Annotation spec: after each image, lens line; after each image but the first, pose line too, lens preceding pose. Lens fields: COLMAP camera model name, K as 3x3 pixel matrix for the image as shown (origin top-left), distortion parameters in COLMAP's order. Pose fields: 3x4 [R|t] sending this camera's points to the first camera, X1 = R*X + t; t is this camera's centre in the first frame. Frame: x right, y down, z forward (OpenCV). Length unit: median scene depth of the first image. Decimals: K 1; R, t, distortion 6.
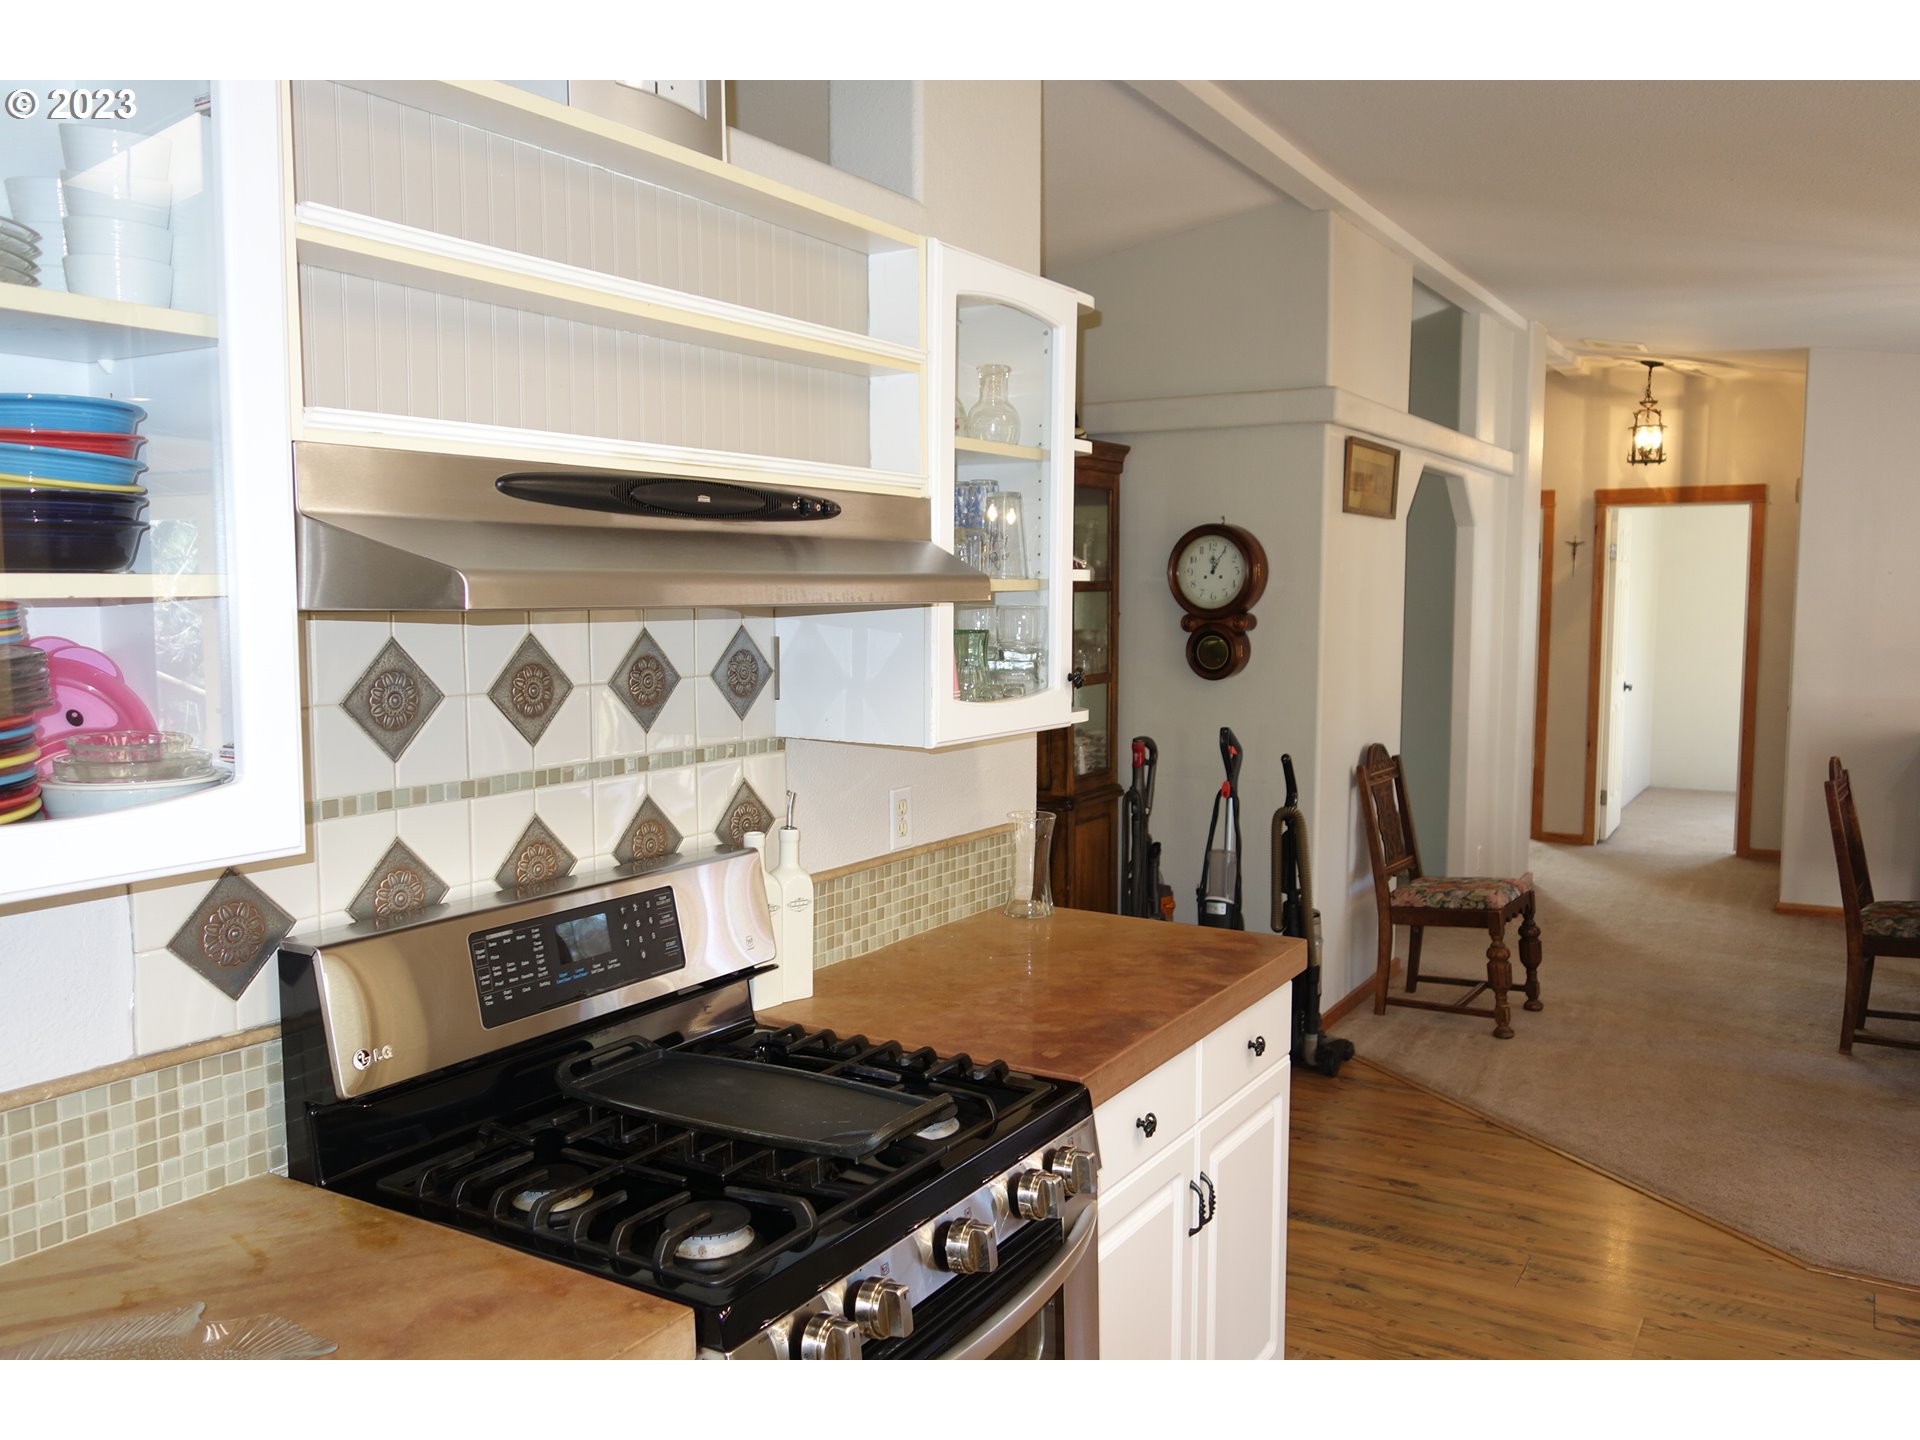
lens RADIAL K [[1510.3, 0, 959.0], [0, 1510.3, 726.1], [0, 0, 1]] dist [0.008876, -0.000120]
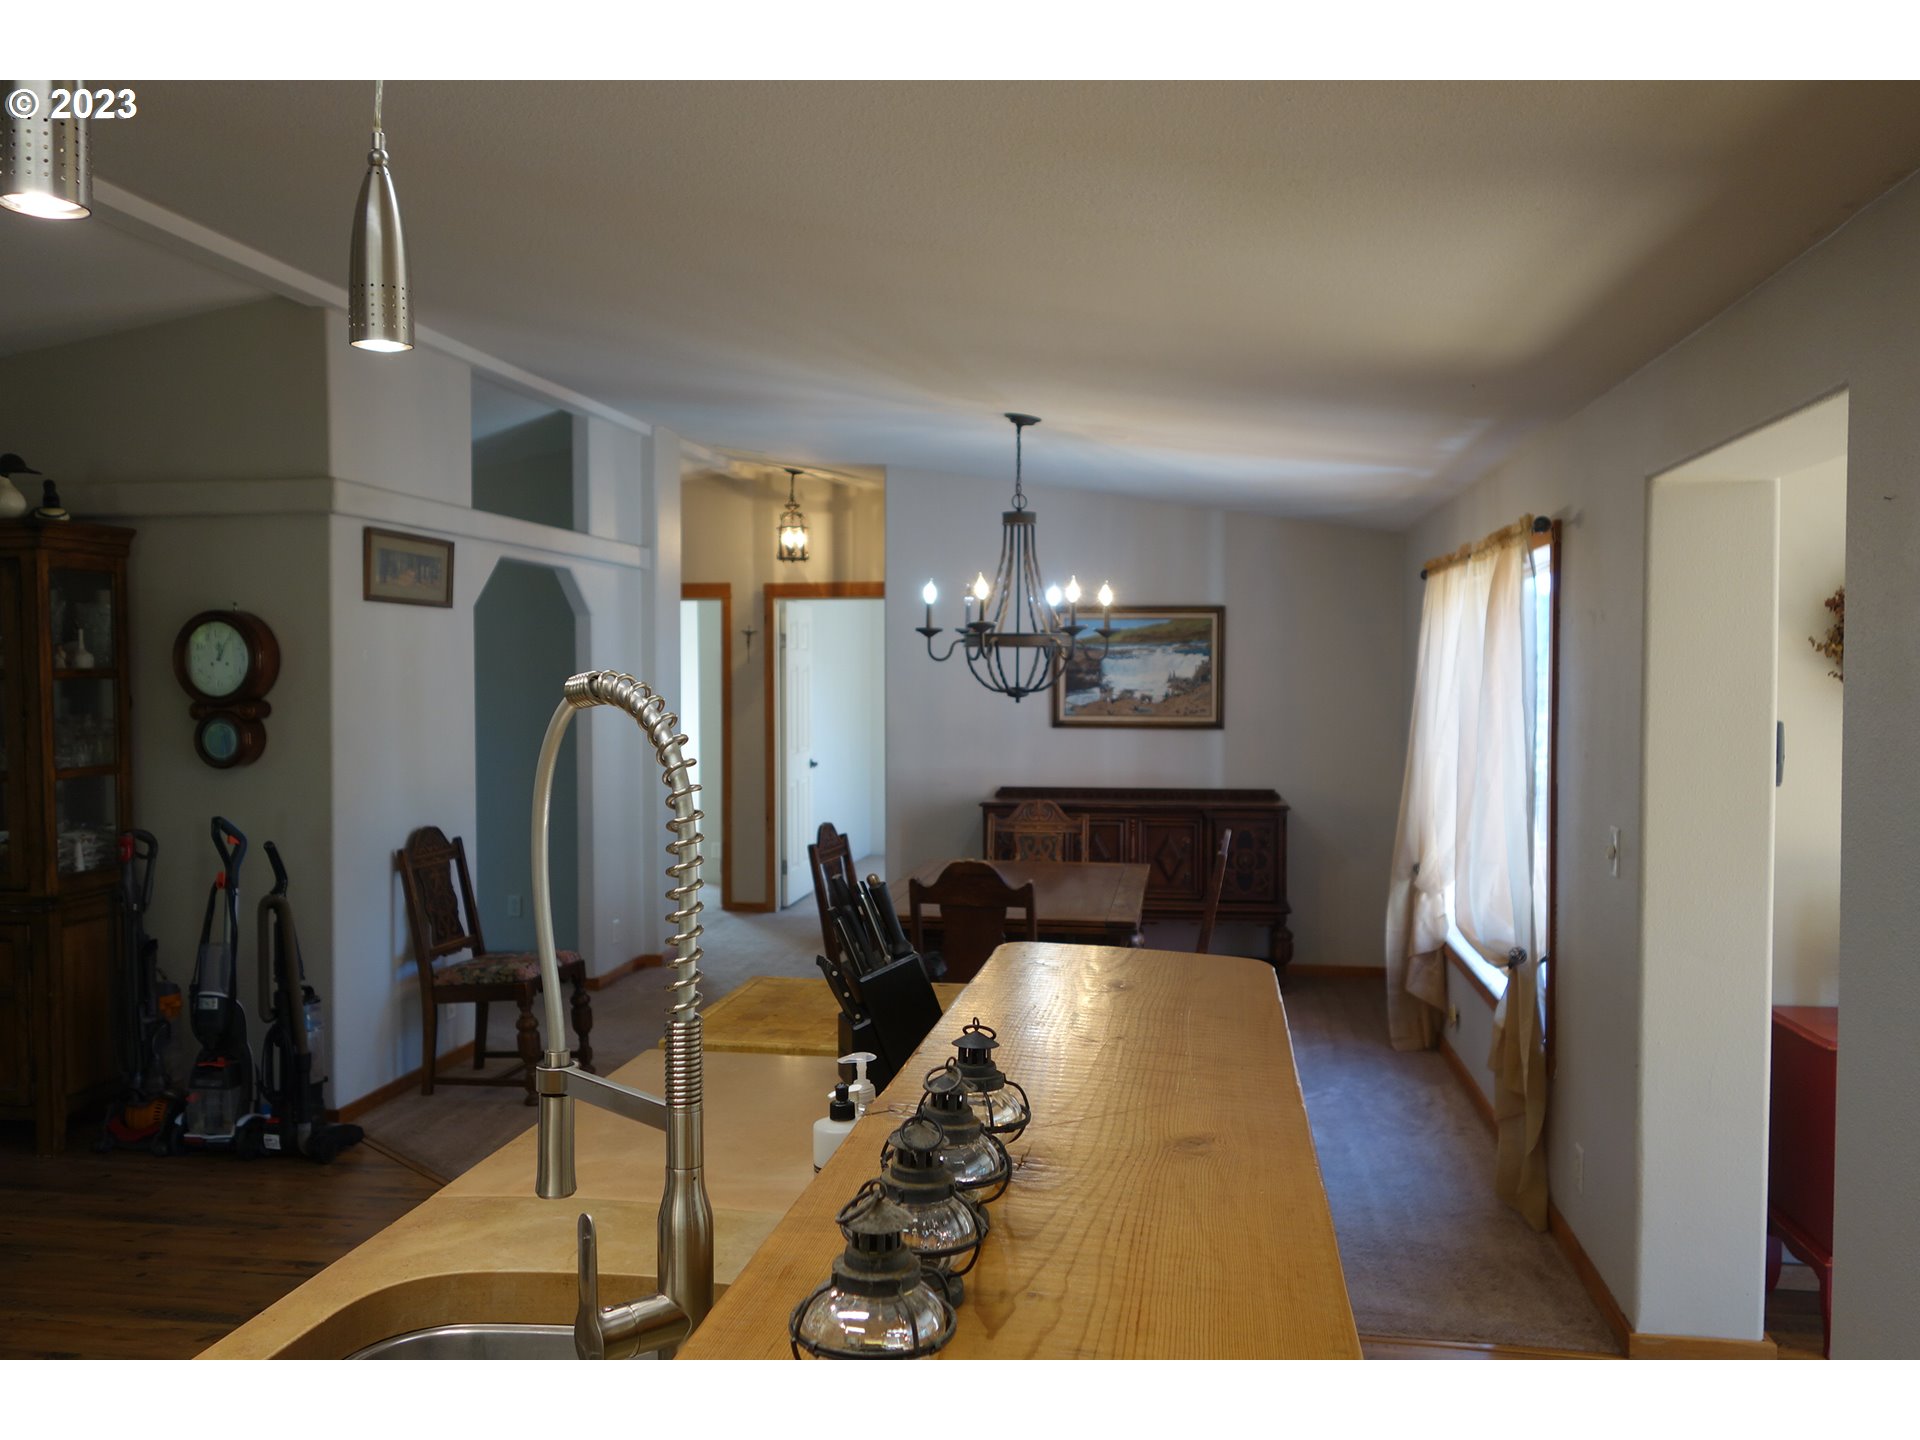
lens RADIAL K [[1510.3, 0, 952.4], [0, 1510.3, 715.1], [0, 0, 1]] dist [0.008876, -0.000120]
pose [[0.929666, -0.013432, 0.368158, 0.240318], [0.036806, 0.997722, -0.056540, 0.007582], [-0.366560, 0.066114, 0.928042, -0.085626]]
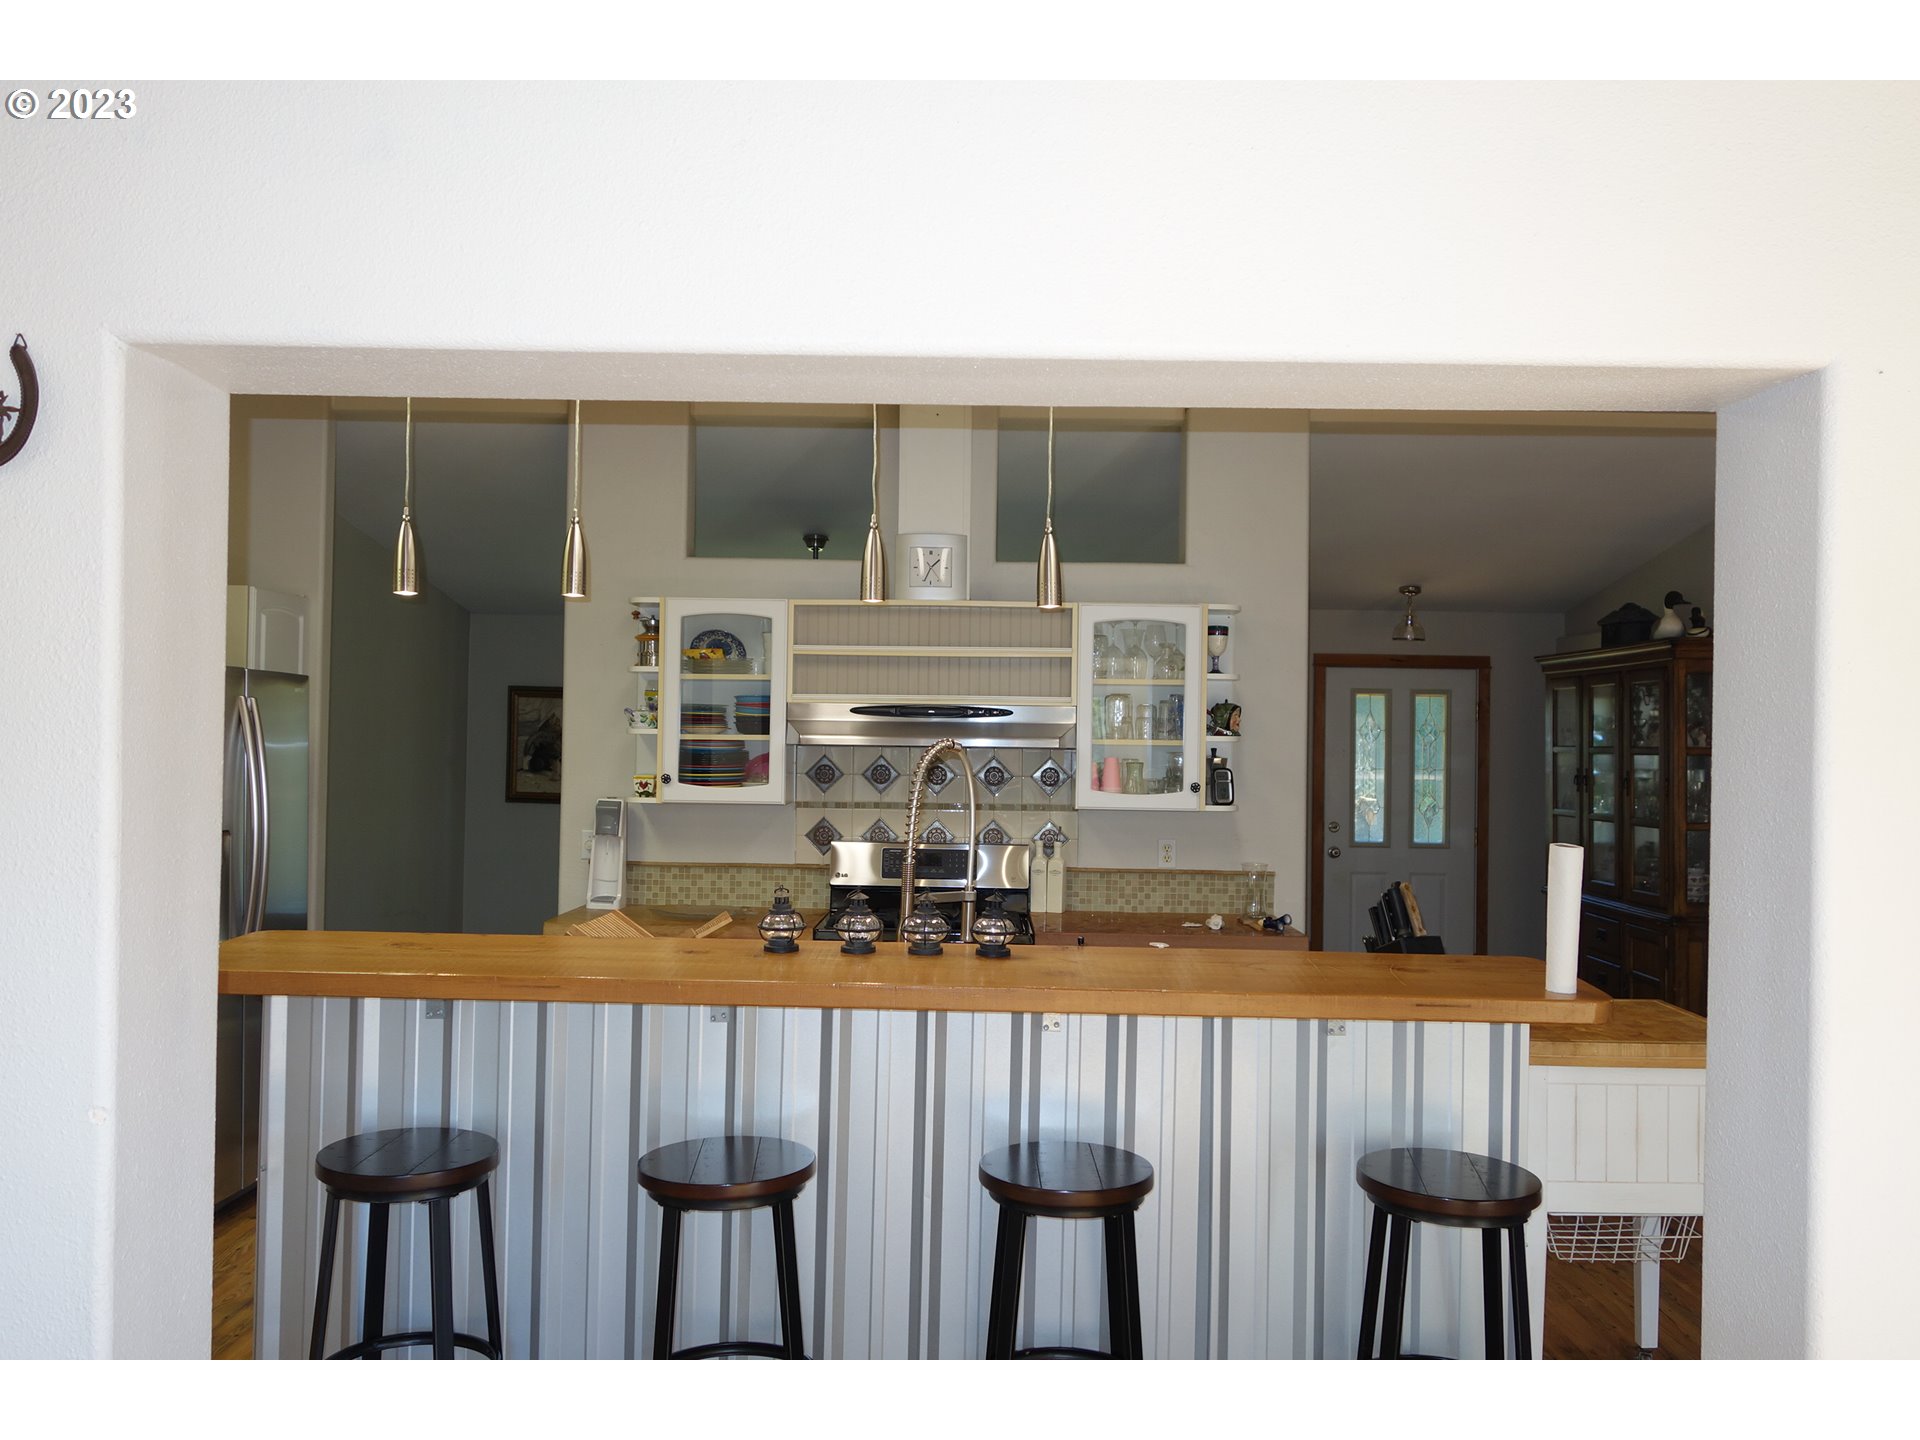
lens RADIAL K [[1510.3, 0, 996.3], [0, 1510.3, 716.4], [0, 0, 1]] dist [0.008876, -0.000120]
pose [[0.525578, -0.006161, -0.850723, 0.823117], [-0.092714, 0.993603, -0.064475, 0.014686], [0.845678, 0.112760, 0.521645, -0.160708]]
